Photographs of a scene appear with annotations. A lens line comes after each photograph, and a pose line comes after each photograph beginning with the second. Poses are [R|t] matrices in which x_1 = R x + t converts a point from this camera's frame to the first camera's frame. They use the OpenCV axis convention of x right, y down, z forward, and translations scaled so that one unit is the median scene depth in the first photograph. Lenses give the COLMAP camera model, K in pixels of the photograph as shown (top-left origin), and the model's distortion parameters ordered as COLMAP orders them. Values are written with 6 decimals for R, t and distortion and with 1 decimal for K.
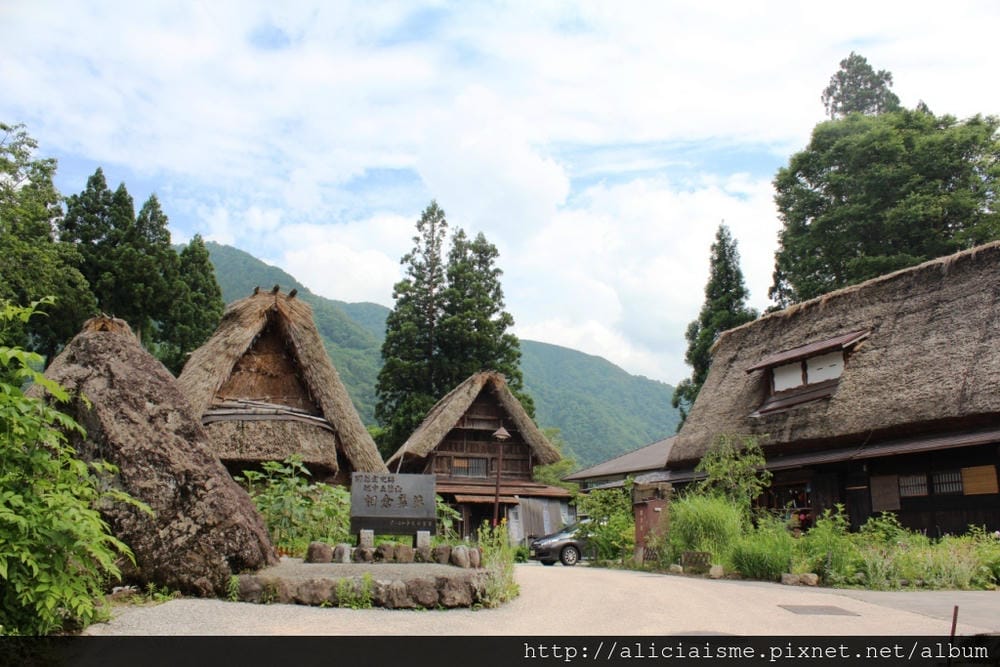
lens RADIAL K [[812.2, 0, 499.9], [0, 812.2, 356.3], [0, 0, 1]] dist [-0.167518, 0.126397]
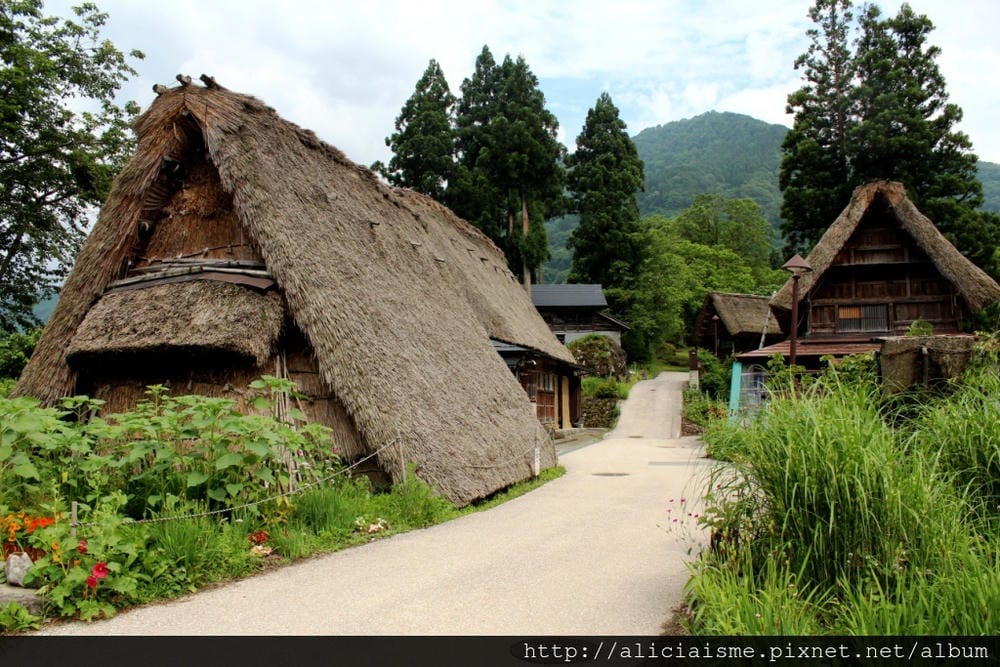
lens RADIAL K [[812.2, 0, 499.9], [0, 812.2, 356.3], [0, 0, 1]] dist [-0.167518, 0.126397]
pose [[0.807319, -0.046239, -0.588301, 0.080805], [0.145002, 0.981905, 0.121809, 0.026318], [0.572024, -0.183643, 0.799415, 0.169835]]
